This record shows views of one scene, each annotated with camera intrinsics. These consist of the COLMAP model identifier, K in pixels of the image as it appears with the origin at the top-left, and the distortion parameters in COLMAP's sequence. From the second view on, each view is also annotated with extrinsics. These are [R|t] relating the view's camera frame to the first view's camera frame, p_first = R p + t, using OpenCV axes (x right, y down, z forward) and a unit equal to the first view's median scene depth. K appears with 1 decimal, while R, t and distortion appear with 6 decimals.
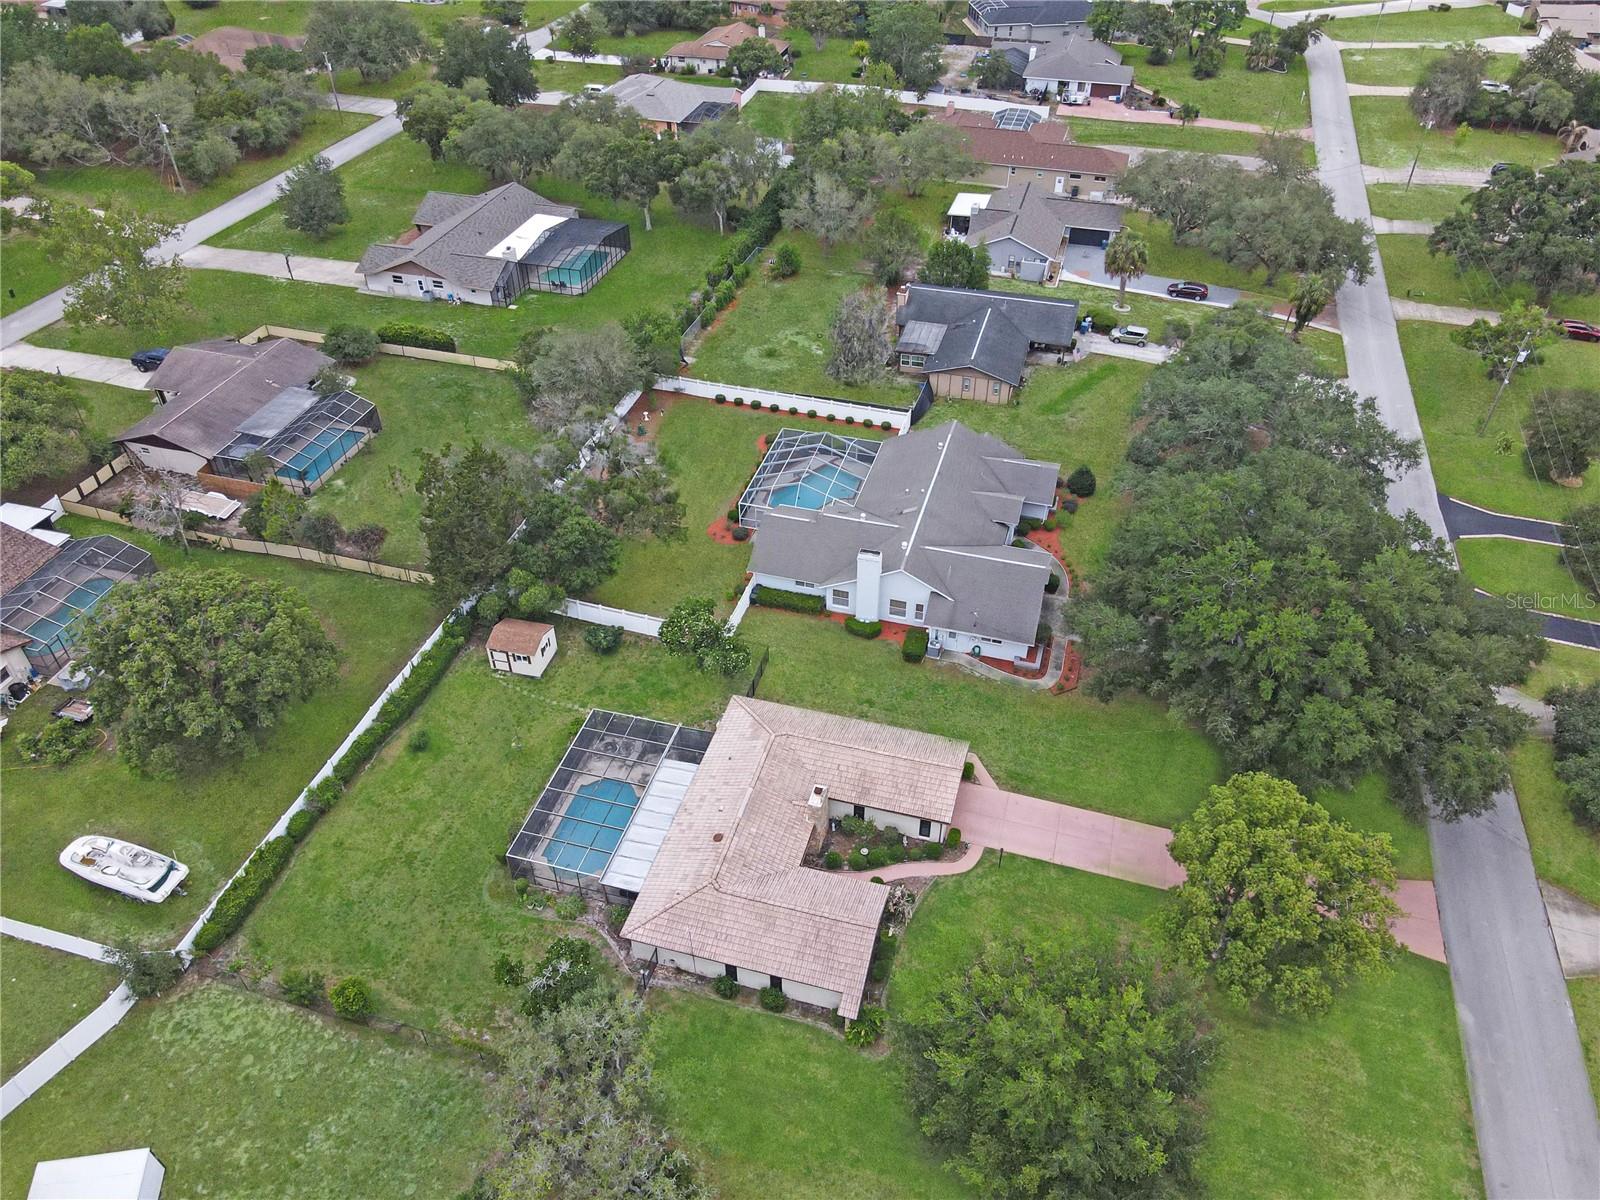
lens RADIAL K [[1163.0, 0, 803.7], [0, 1163.0, 615.6], [0, 0, 1]] dist [0.006184, 0.007521]
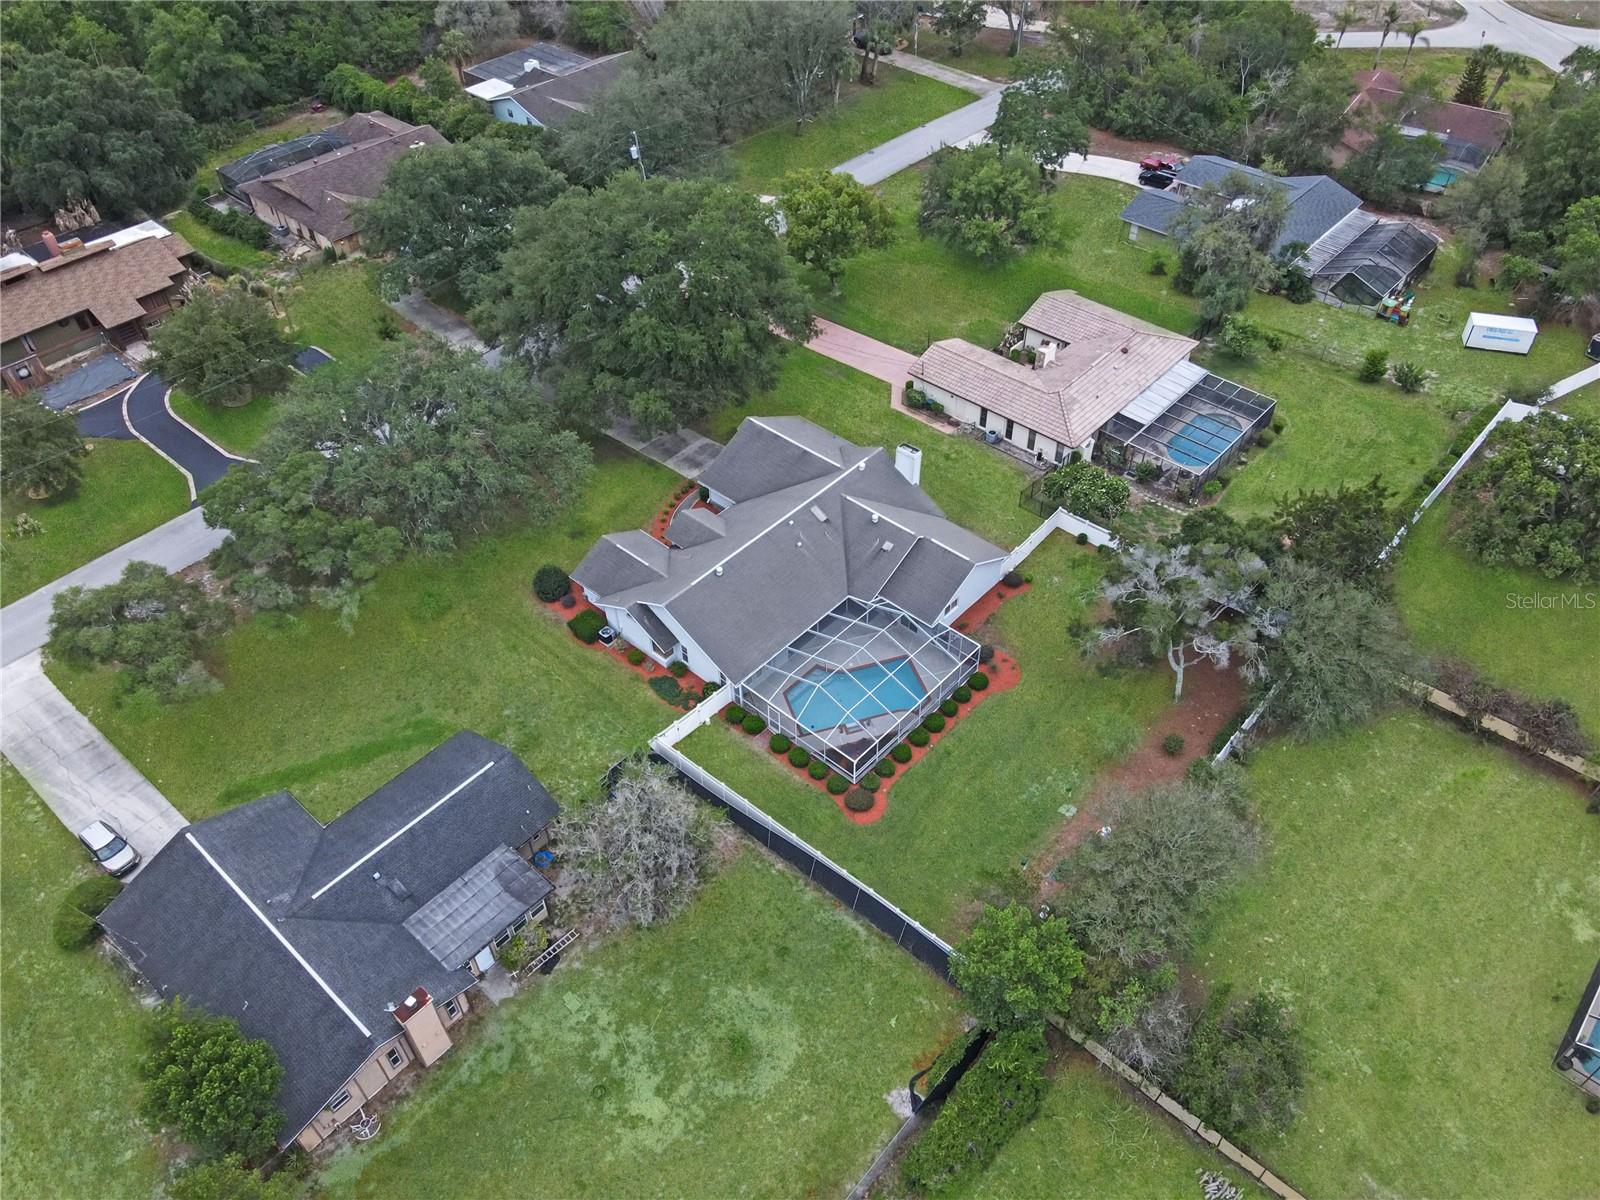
lens RADIAL K [[1175.8, 0, 800.0], [0, 1175.8, 600.0], [0, 0, 1]] dist [0.008410, 0.011917]
pose [[-0.899458, -0.294814, 0.322585, -0.163325], [0.290830, 0.147143, 0.945392, -0.749358], [-0.326181, 0.944158, -0.046609, 0.894774]]
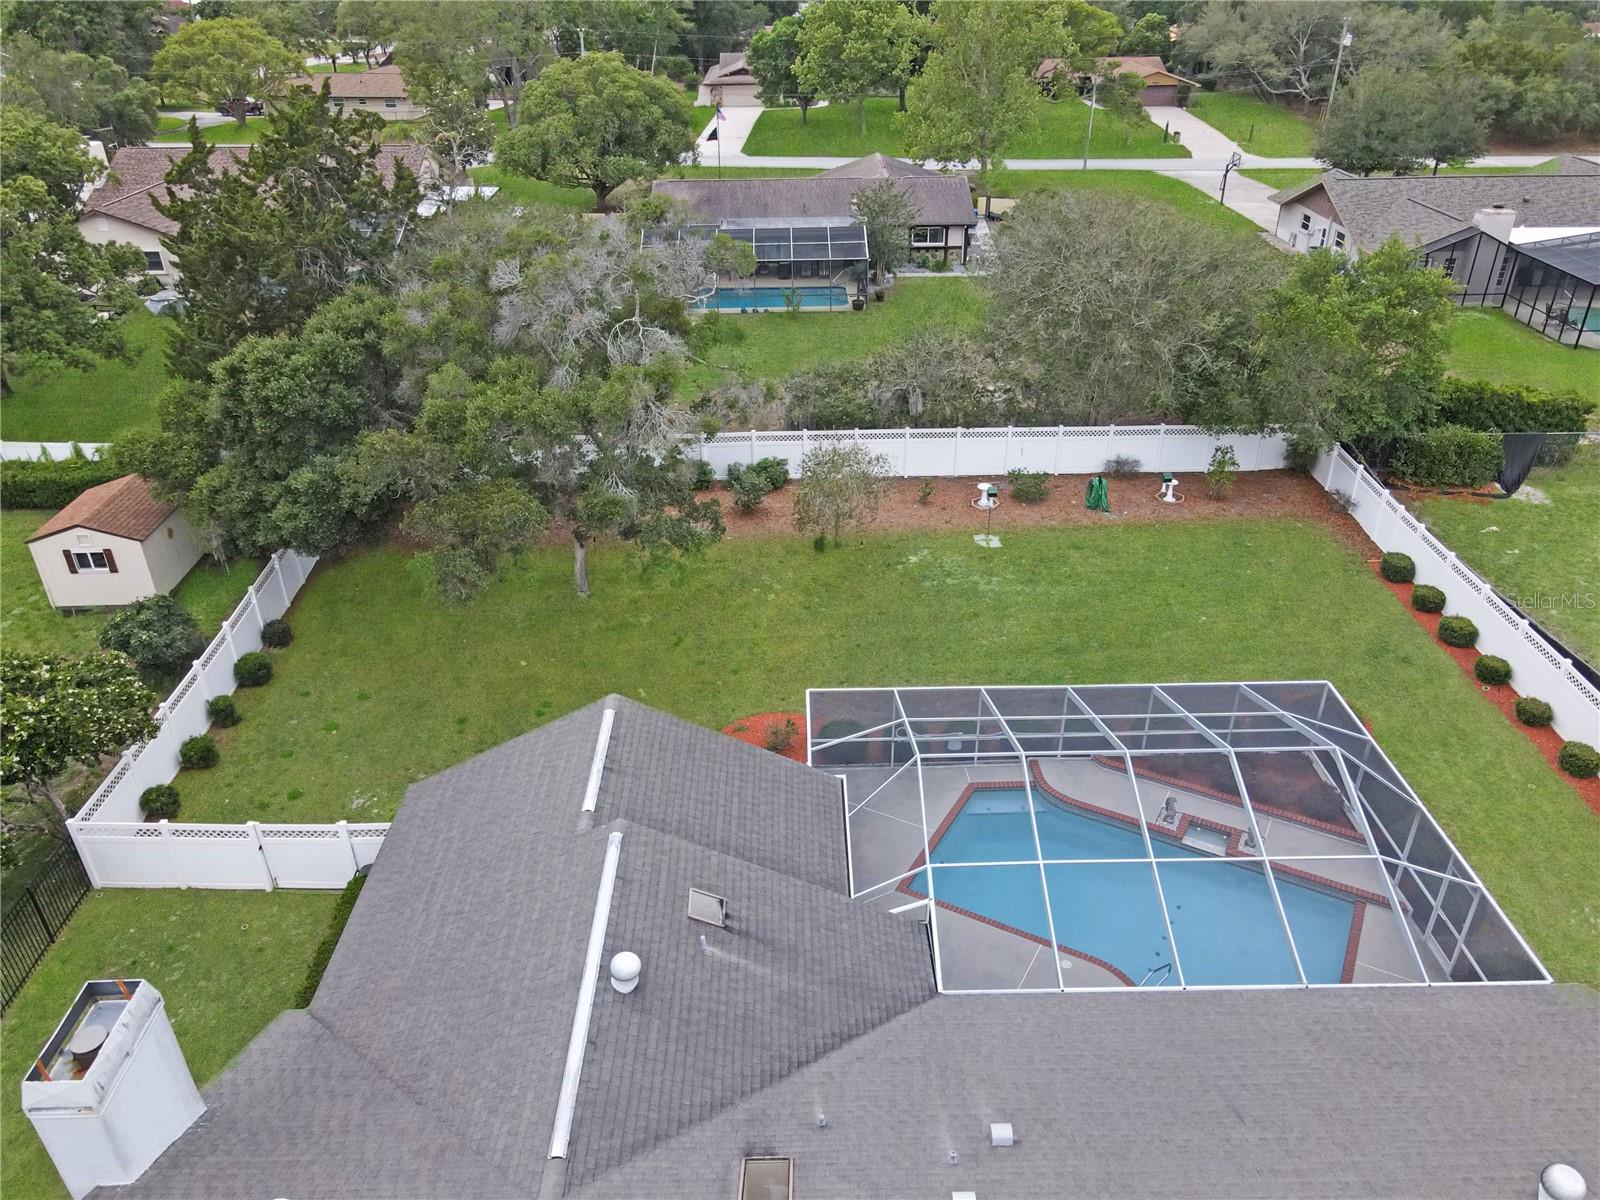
lens RADIAL K [[1166.8, 0, 801.8], [0, 1166.8, 603.3], [0, 0, 1]] dist [0.008383, 0.015462]
pose [[0.292885, 0.473203, -0.830841, 0.149217], [-0.604660, 0.764794, 0.222433, -0.150816], [0.740678, 0.437230, 0.510124, 0.719593]]
